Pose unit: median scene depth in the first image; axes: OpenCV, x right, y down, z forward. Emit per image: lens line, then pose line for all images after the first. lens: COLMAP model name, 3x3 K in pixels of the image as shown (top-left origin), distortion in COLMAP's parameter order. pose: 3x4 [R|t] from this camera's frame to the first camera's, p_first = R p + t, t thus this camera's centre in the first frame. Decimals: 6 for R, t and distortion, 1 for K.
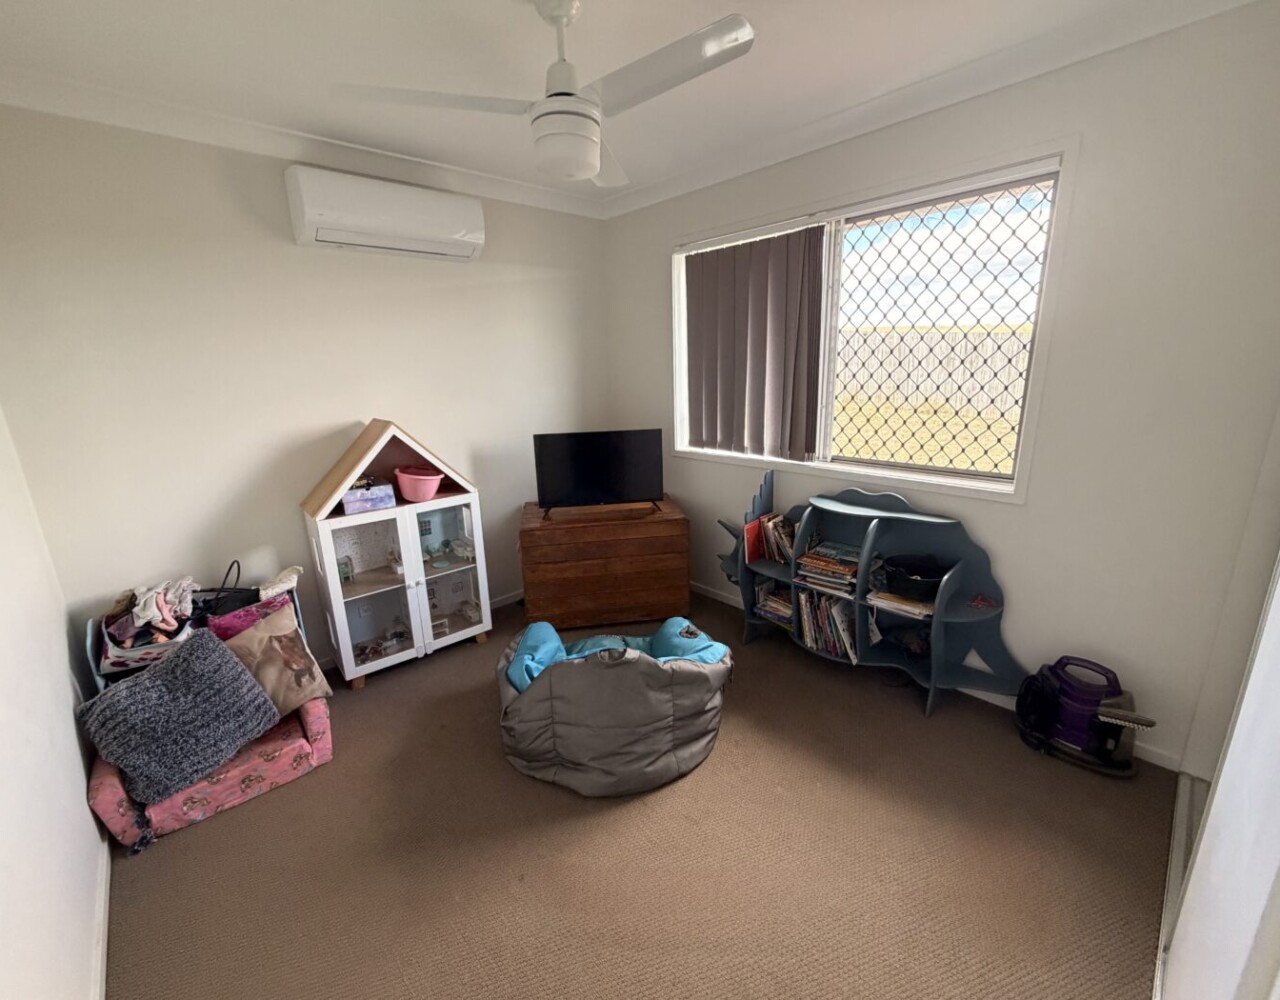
lens RADIAL K [[524.0, 0, 639.3], [0, 524.0, 503.8], [0, 0, 1]] dist [-0.000053, -0.002899]
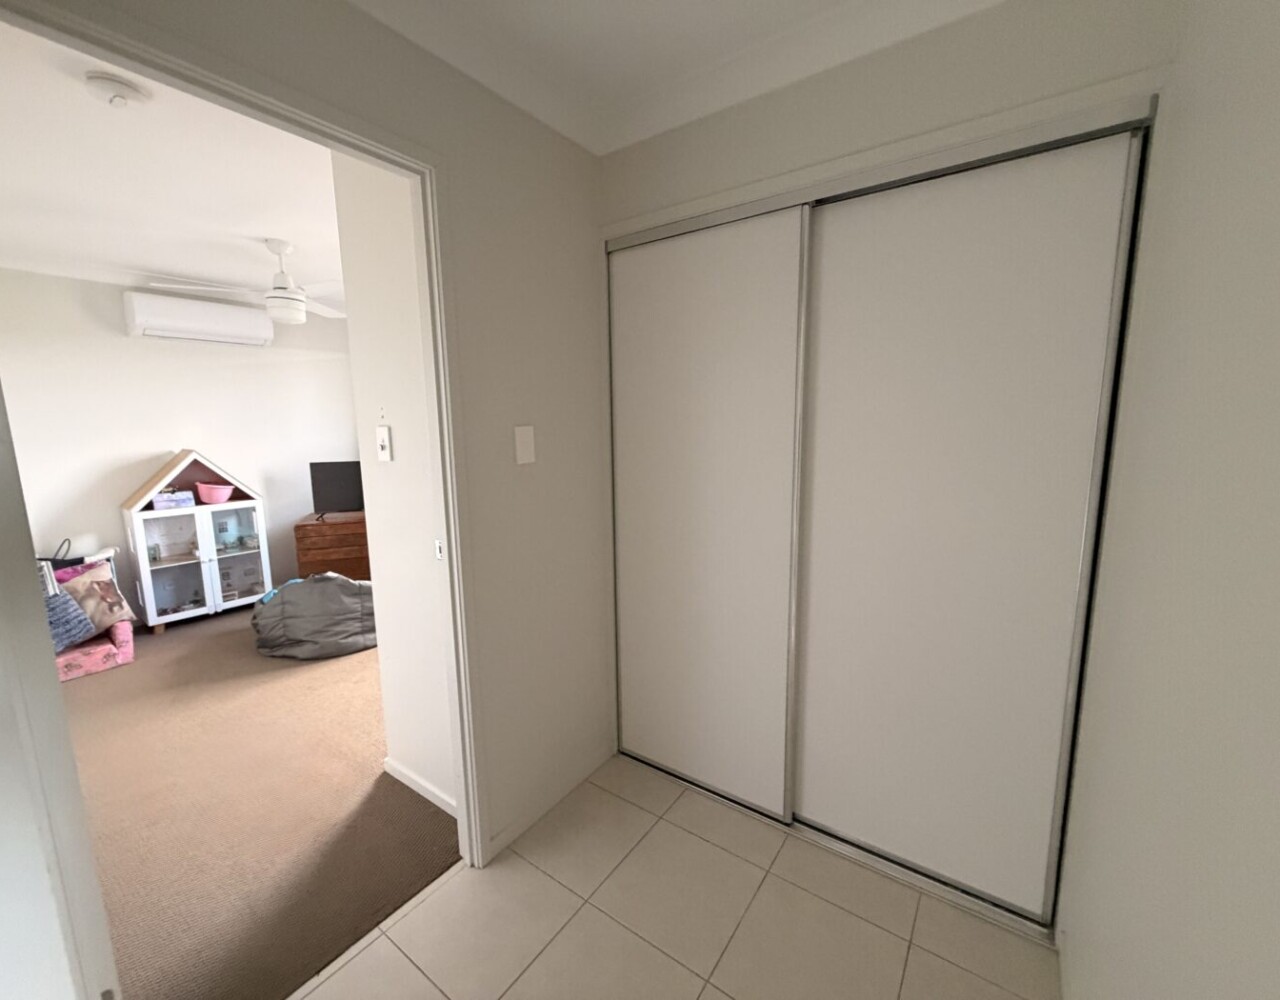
lens RADIAL K [[524.0, 0, 639.3], [0, 524.0, 503.8], [0, 0, 1]] dist [-0.000053, -0.002899]
pose [[0.978770, -0.011468, 0.204639, 0.490762], [0.032978, 0.994236, -0.102011, 0.200238], [-0.202290, 0.106594, 0.973507, -0.739767]]
